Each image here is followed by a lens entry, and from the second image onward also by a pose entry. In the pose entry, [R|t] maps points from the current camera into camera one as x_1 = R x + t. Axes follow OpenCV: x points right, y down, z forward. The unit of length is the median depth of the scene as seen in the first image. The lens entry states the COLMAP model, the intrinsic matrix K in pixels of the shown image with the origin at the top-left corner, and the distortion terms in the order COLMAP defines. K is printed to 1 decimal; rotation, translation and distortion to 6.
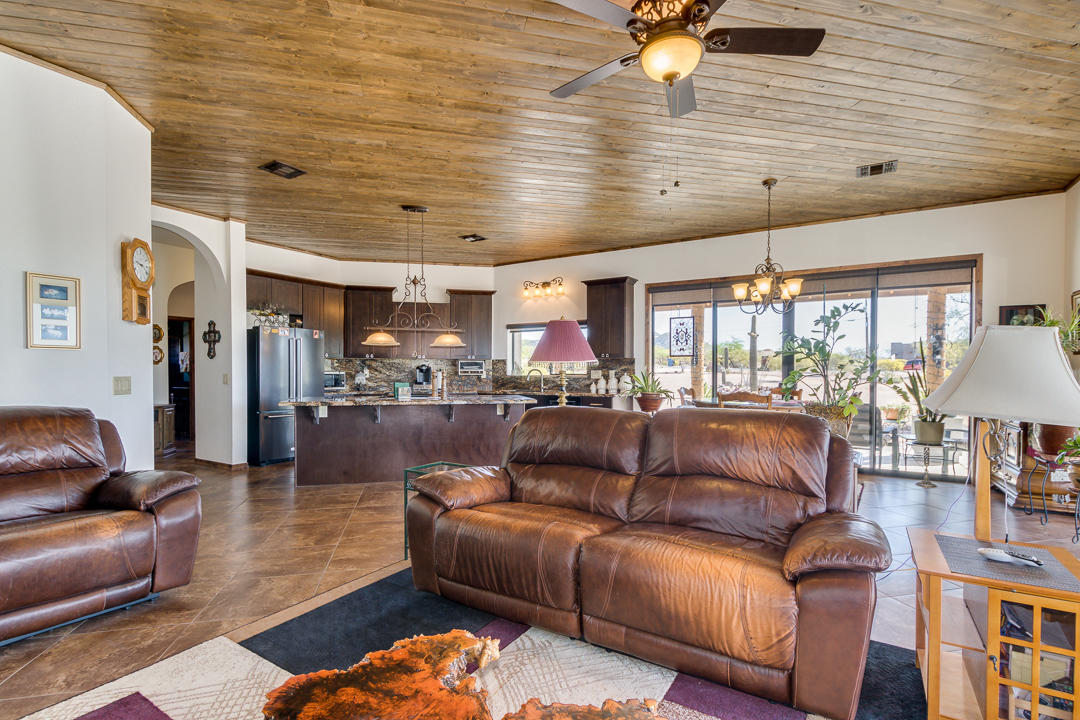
lens RADIAL K [[508.0, 0, 537.6], [0, 508.0, 377.9], [0, 0, 1]] dist [-0.023836, 0.000097]
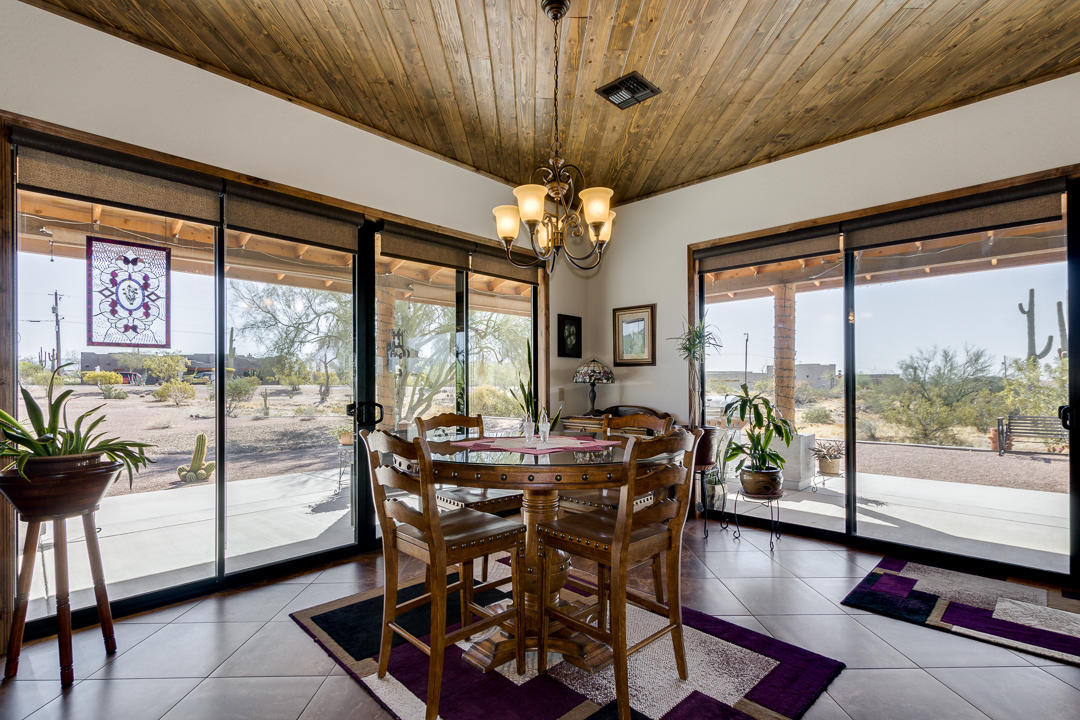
lens RADIAL K [[532.7, 0, 536.4], [0, 532.7, 382.4], [0, 0, 1]] dist [0.001998, 0.000348]
pose [[0.202589, 0.000631, 0.979264, -0.041546], [0.019405, 0.999801, -0.004659, -0.008264], [-0.979072, 0.019946, 0.202537, 0.618703]]
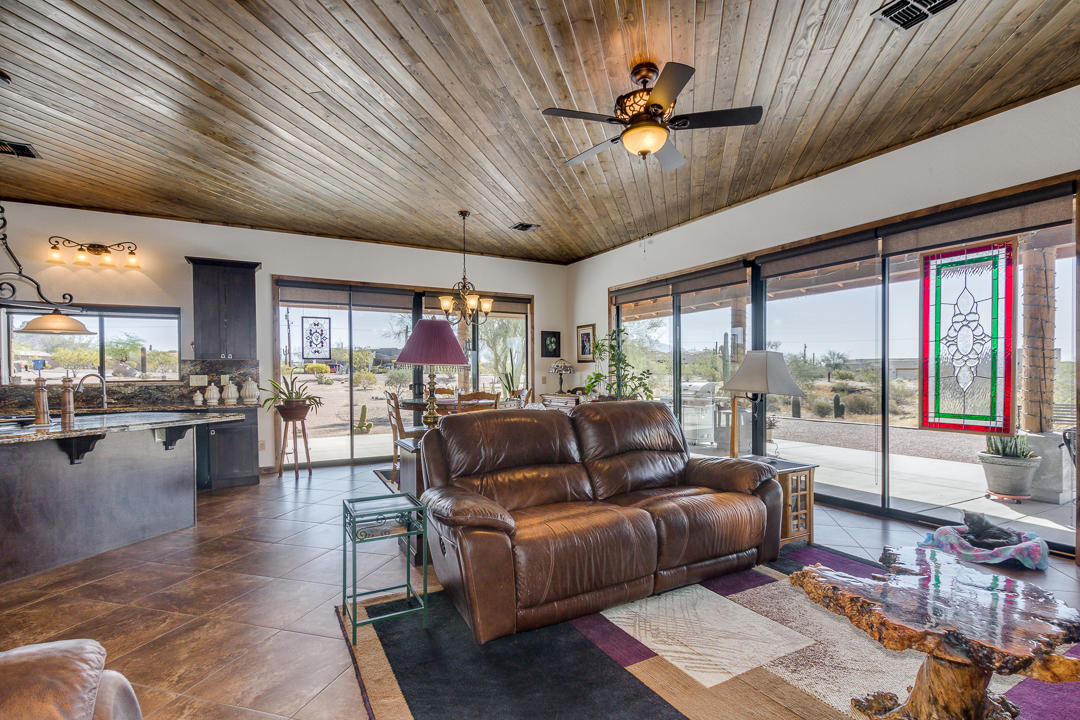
lens RADIAL K [[508.0, 0, 537.6], [0, 508.0, 377.9], [0, 0, 1]] dist [-0.023836, 0.000097]
pose [[0.460155, -0.012484, 0.887751, -0.349806], [0.020394, 0.999786, 0.003488, -0.003136], [-0.887604, 0.016500, 0.460311, 0.210962]]
